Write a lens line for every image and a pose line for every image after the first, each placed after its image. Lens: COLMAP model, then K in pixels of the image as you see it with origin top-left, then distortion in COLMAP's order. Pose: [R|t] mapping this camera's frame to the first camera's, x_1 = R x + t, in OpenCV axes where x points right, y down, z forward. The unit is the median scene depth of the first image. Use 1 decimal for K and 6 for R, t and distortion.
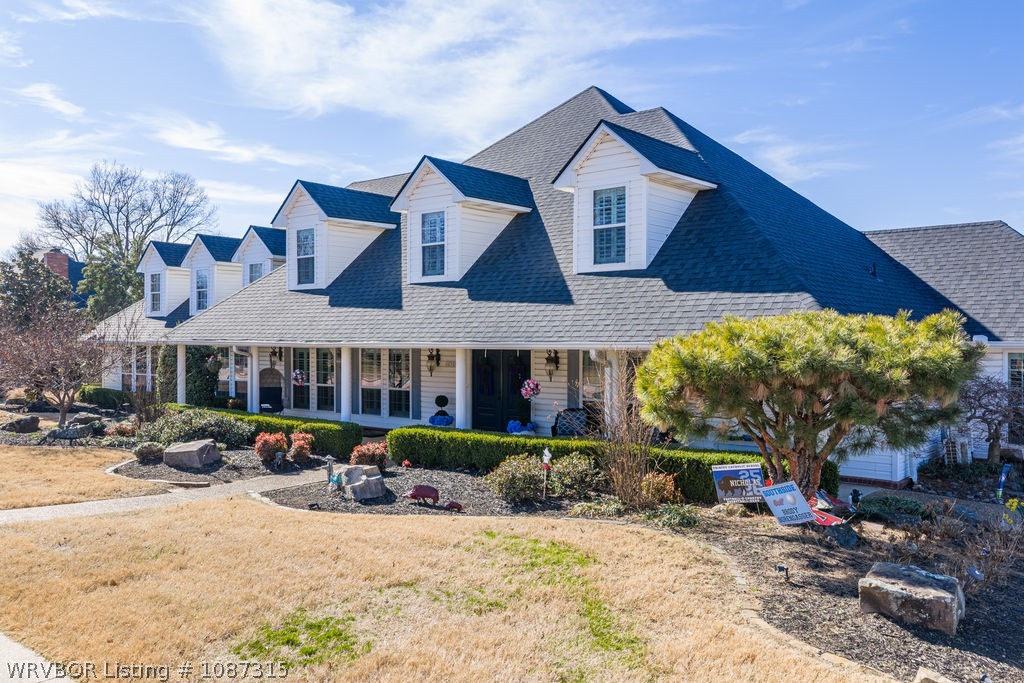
lens RADIAL K [[855.5, 0, 504.6], [0, 855.5, 361.1], [0, 0, 1]] dist [0.014179, -0.018518]
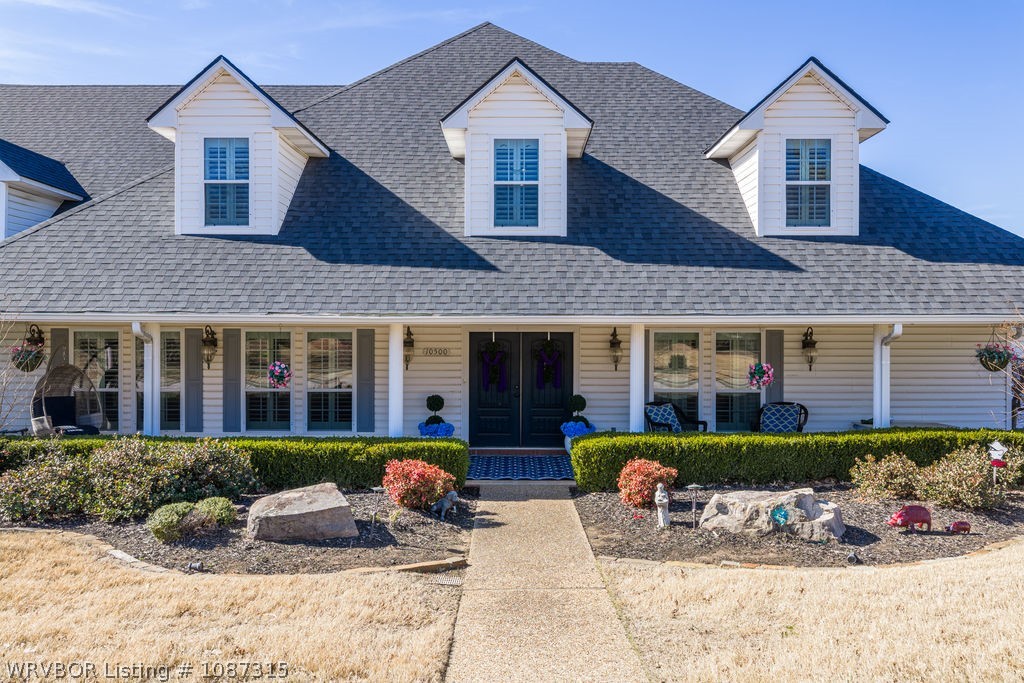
lens RADIAL K [[855.5, 0, 511.4], [0, 855.5, 335.2], [0, 0, 1]] dist [0.014179, -0.018518]
pose [[0.751901, -0.014329, 0.659120, -0.450096], [0.017047, 0.999852, 0.002290, -0.006493], [-0.659055, 0.009514, 0.752034, 0.356948]]
